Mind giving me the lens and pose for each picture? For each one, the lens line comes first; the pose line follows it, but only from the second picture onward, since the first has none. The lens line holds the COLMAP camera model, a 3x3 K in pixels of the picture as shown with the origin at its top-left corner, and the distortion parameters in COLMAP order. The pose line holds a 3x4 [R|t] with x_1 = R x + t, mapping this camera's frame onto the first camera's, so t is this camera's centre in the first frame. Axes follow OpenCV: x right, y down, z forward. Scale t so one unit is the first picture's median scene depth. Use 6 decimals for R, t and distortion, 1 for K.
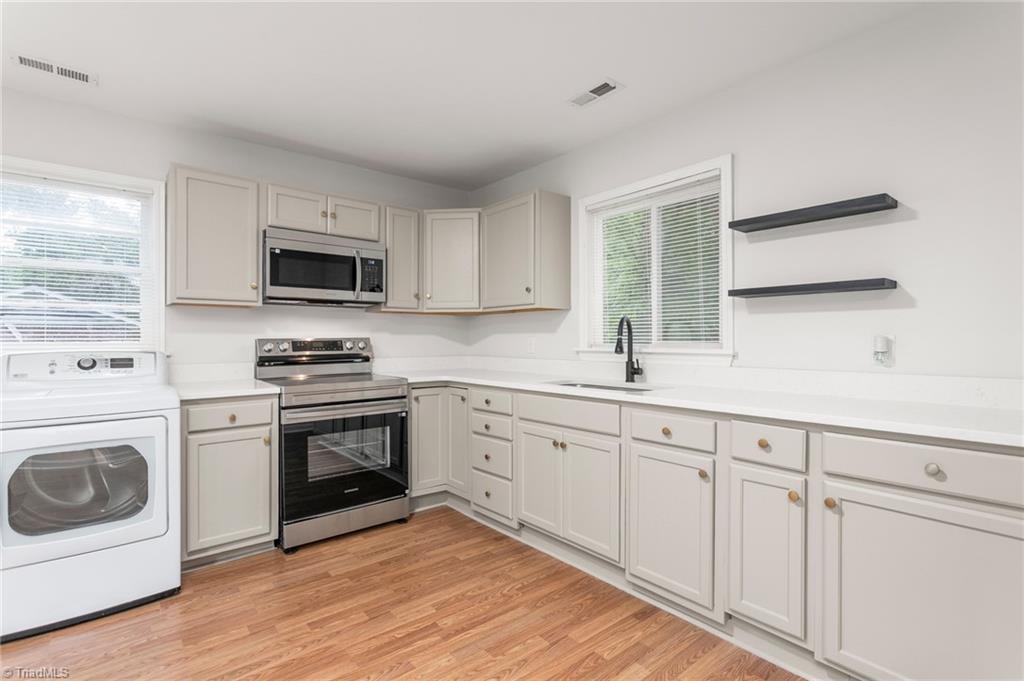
lens RADIAL K [[486.7, 0, 512.0], [0, 486.7, 340.5], [0, 0, 1]] dist [0.000441, 0.000353]
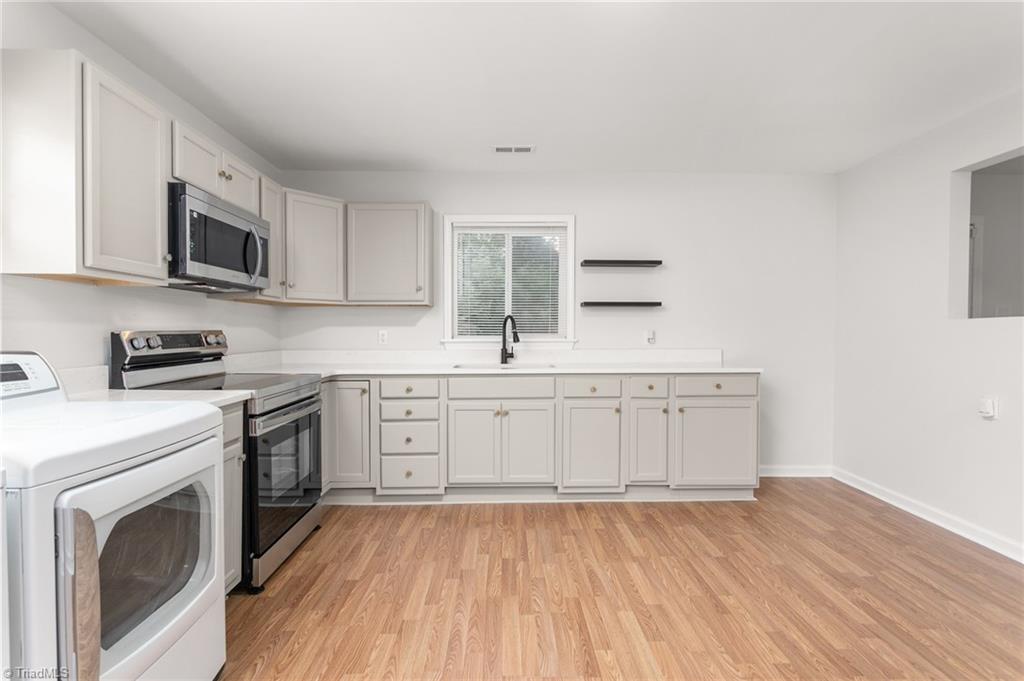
lens RADIAL K [[486.7, 0, 512.0], [0, 486.7, 340.5], [0, 0, 1]] dist [0.000441, 0.000353]
pose [[0.618182, -0.014420, 0.785903, -0.796344], [0.002152, 0.999859, 0.016653, -0.001070], [-0.786032, -0.008604, 0.618125, 0.151495]]
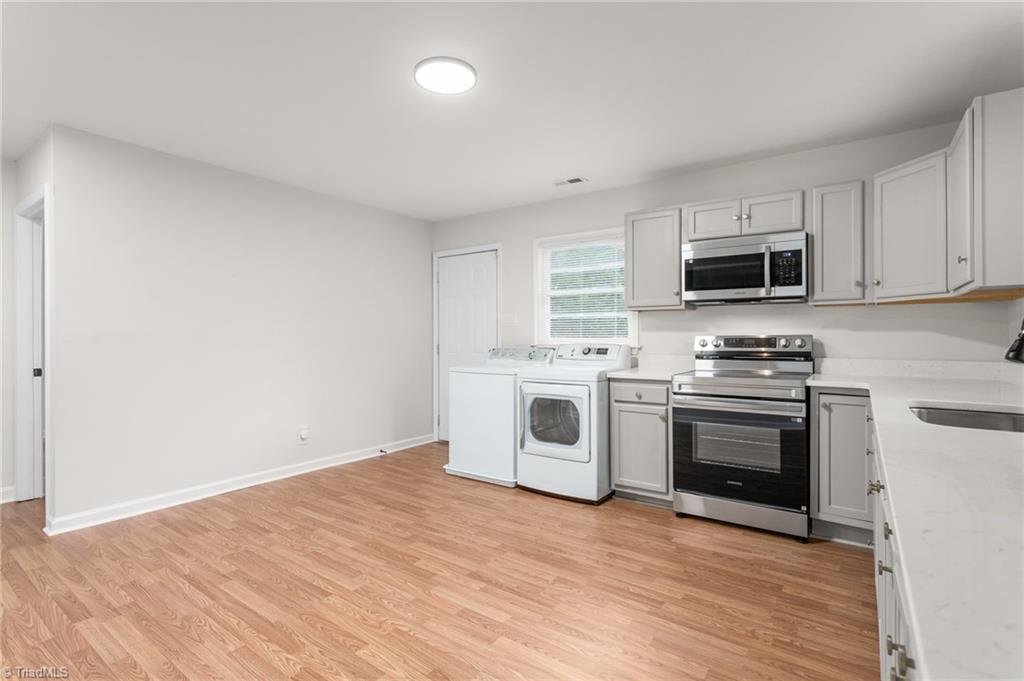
lens RADIAL K [[489.3, 0, 510.2], [0, 489.3, 332.6], [0, 0, 1]] dist [0.001136, 0.000434]
pose [[0.258765, -0.004108, -0.965932, 0.565076], [-0.002840, 0.999983, -0.005013, -0.004194], [0.965936, 0.004041, 0.258749, 0.279428]]
